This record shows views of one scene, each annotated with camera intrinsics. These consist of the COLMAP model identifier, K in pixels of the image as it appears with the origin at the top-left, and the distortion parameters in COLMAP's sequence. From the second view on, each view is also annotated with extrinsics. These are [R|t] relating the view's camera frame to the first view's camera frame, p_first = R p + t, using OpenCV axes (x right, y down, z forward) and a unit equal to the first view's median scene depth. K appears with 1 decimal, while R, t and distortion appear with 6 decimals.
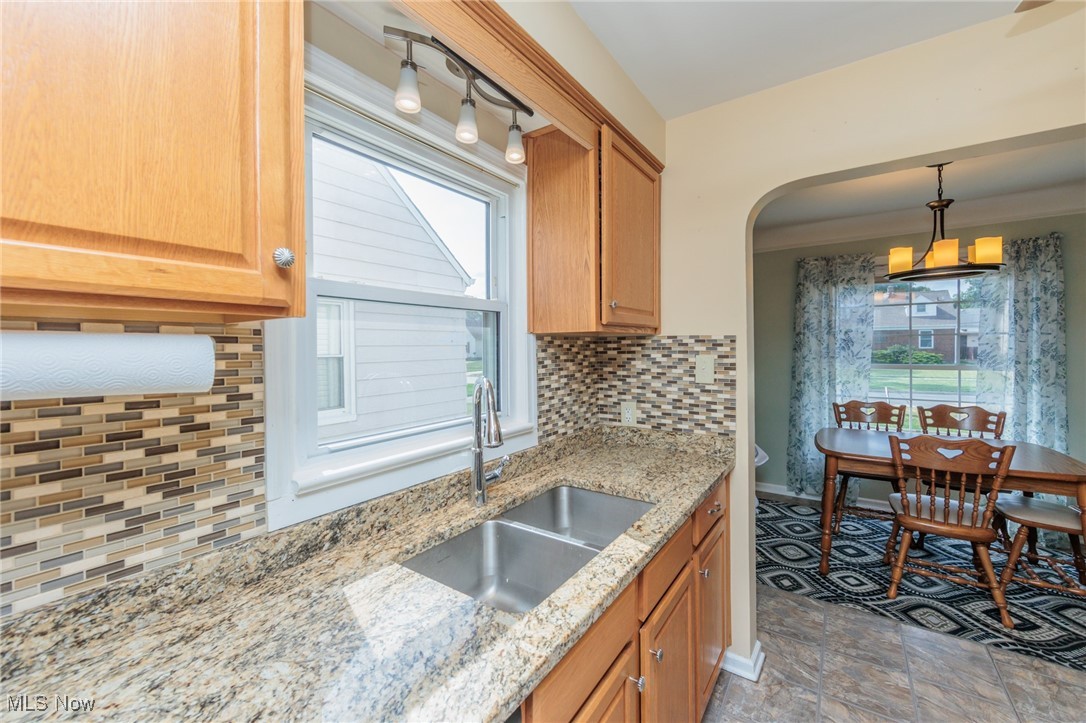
lens RADIAL K [[426.6, 0, 543.9], [0, 426.6, 348.7], [0, 0, 1]] dist [0.000056, -0.000284]
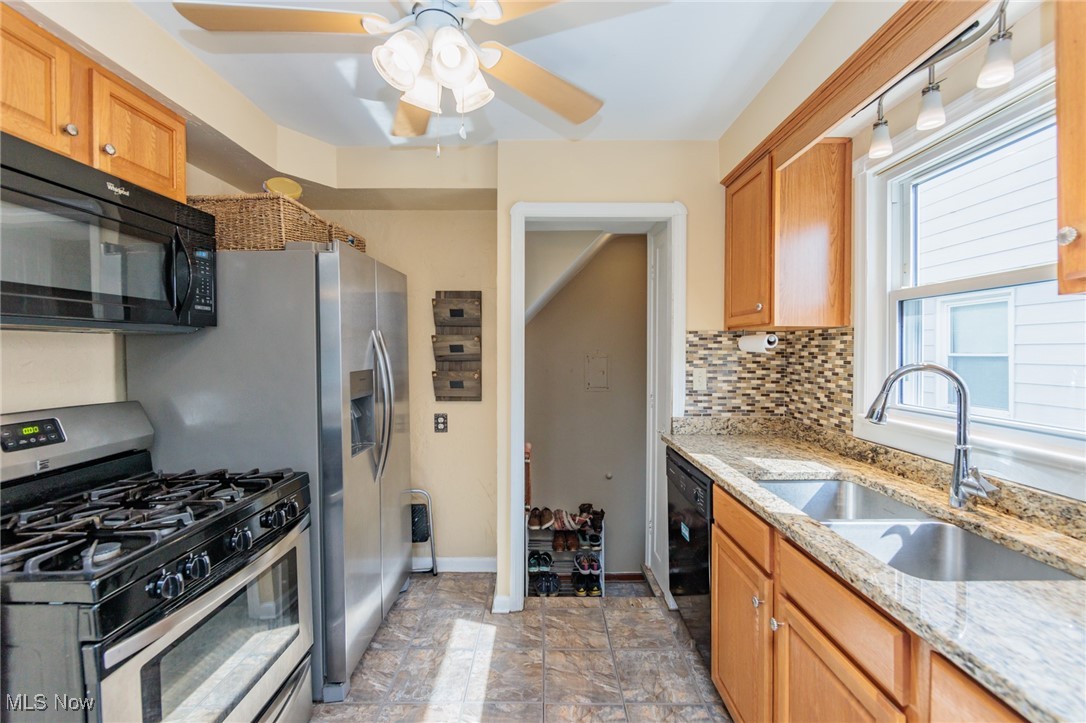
lens RADIAL K [[441.1, 0, 543.4], [0, 441.1, 349.2], [0, 0, 1]] dist [-0.000667, -0.000441]
pose [[-0.811889, 0.012697, -0.583674, 1.371017], [0.009851, 0.999919, 0.008049, 0.017906], [0.583729, 0.000785, -0.811948, 1.547715]]
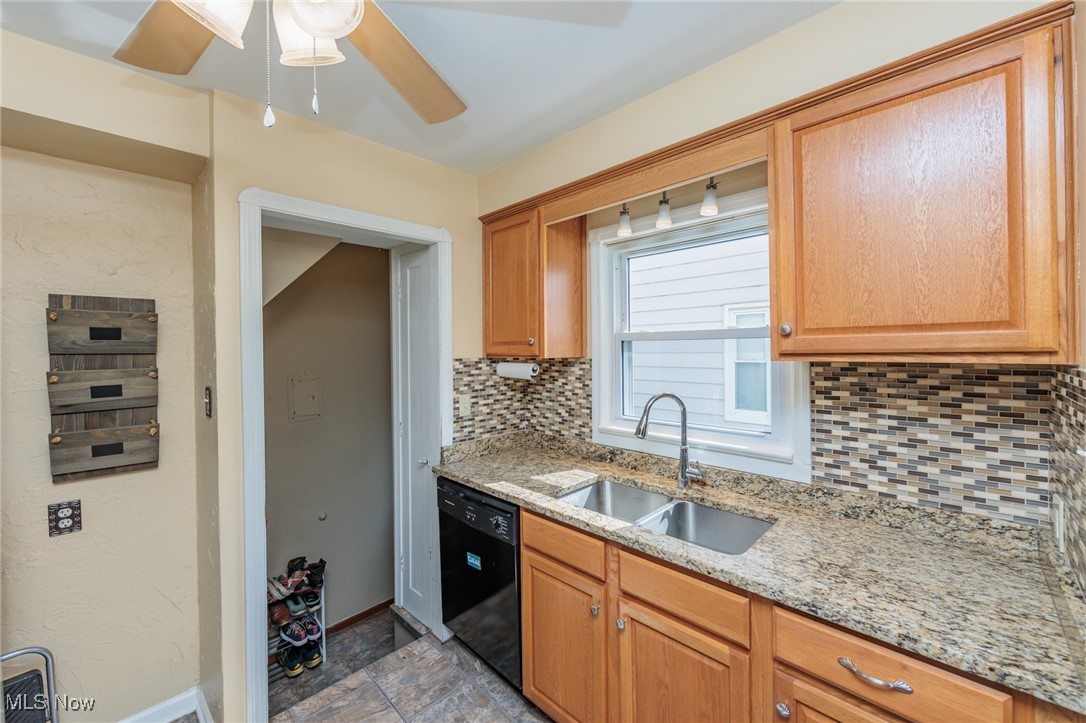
lens RADIAL K [[426.6, 0, 543.9], [0, 426.6, 348.7], [0, 0, 1]] dist [0.000056, -0.000284]
pose [[-0.155936, 0.019218, -0.987580, 1.549224], [0.012043, 0.999773, 0.017554, -0.129147], [0.987694, -0.009156, -0.156133, 0.970140]]
